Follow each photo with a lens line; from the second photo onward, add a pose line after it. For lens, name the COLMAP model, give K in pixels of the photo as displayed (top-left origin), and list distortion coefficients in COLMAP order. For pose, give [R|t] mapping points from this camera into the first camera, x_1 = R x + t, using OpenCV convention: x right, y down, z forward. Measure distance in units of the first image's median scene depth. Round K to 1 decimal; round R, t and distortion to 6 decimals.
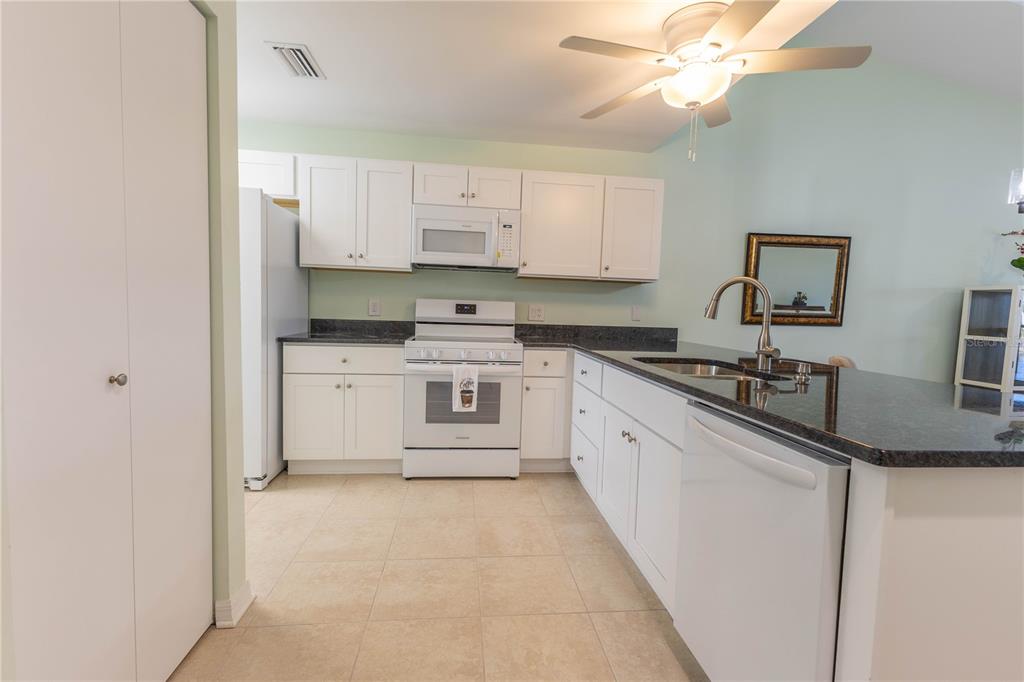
lens RADIAL K [[456.3, 0, 514.0], [0, 456.3, 337.9], [0, 0, 1]] dist [0.005755, 0.000266]
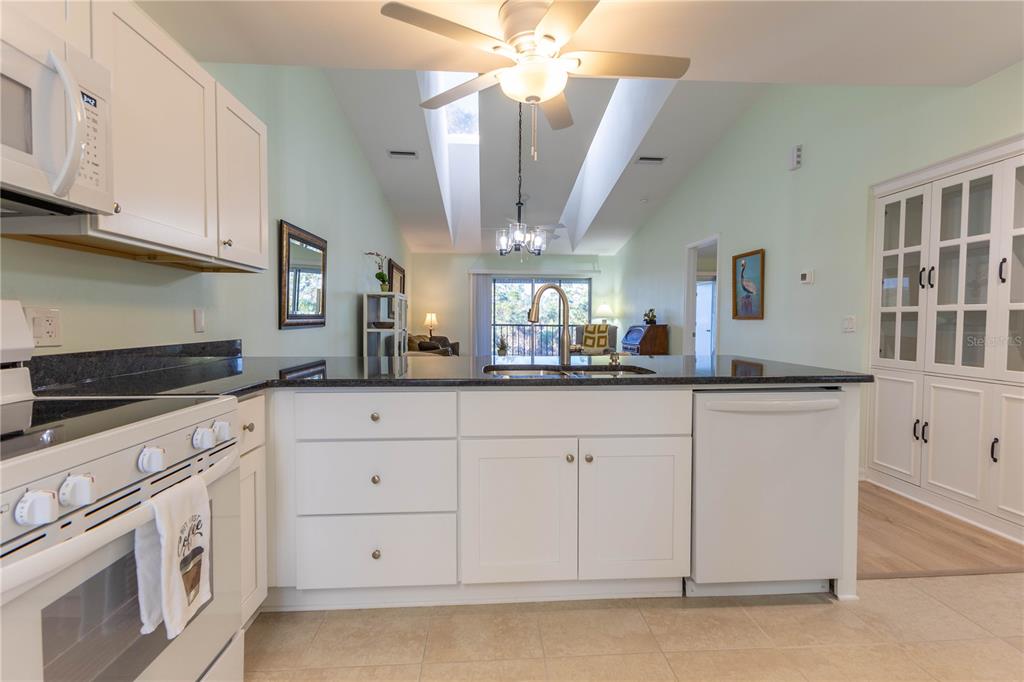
lens RADIAL K [[467.2, 0, 510.1], [0, 467.2, 337.7], [0, 0, 1]] dist [0.007837, 0.000294]
pose [[0.052414, -0.070315, 0.996147, -0.408868], [0.065491, 0.995613, 0.066831, -0.055138], [-0.996476, 0.061736, 0.056789, 0.674452]]
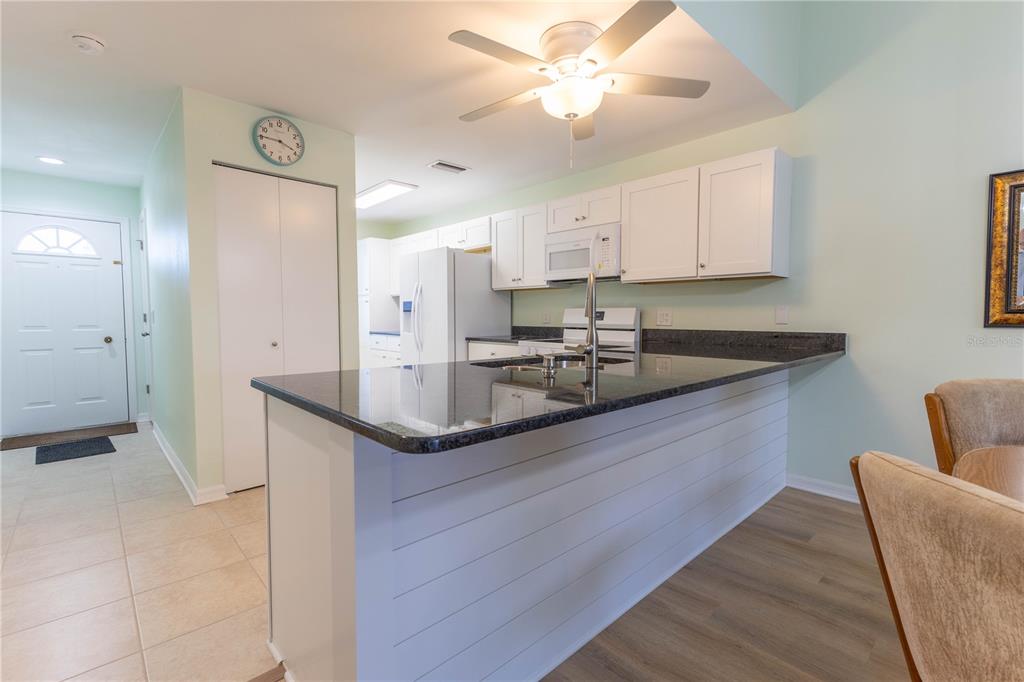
lens RADIAL K [[467.2, 0, 510.1], [0, 467.2, 337.7], [0, 0, 1]] dist [0.007837, 0.000294]
pose [[0.598960, 0.007485, -0.800744, 0.780482], [-0.030506, 0.999444, -0.013476, 0.014778], [0.800198, 0.032499, 0.598855, 0.155720]]
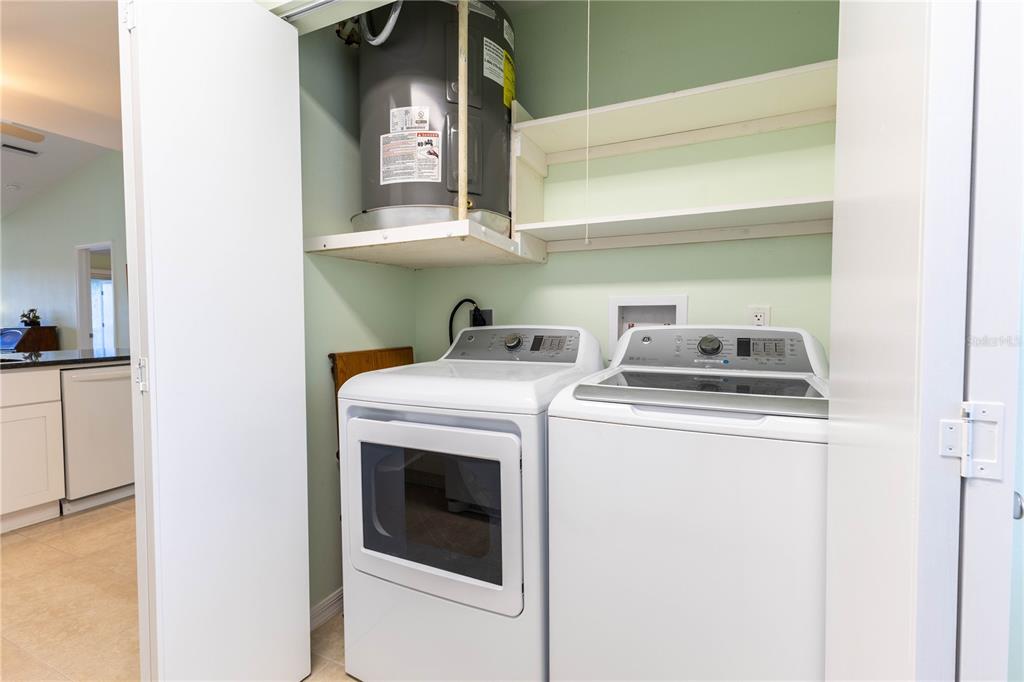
lens RADIAL K [[467.2, 0, 510.1], [0, 467.2, 337.7], [0, 0, 1]] dist [0.007837, 0.000294]
pose [[-0.852662, -0.049634, 0.520099, -0.967123], [0.009984, 0.993748, 0.111202, -0.081282], [-0.522367, 0.100011, -0.846836, 0.777766]]
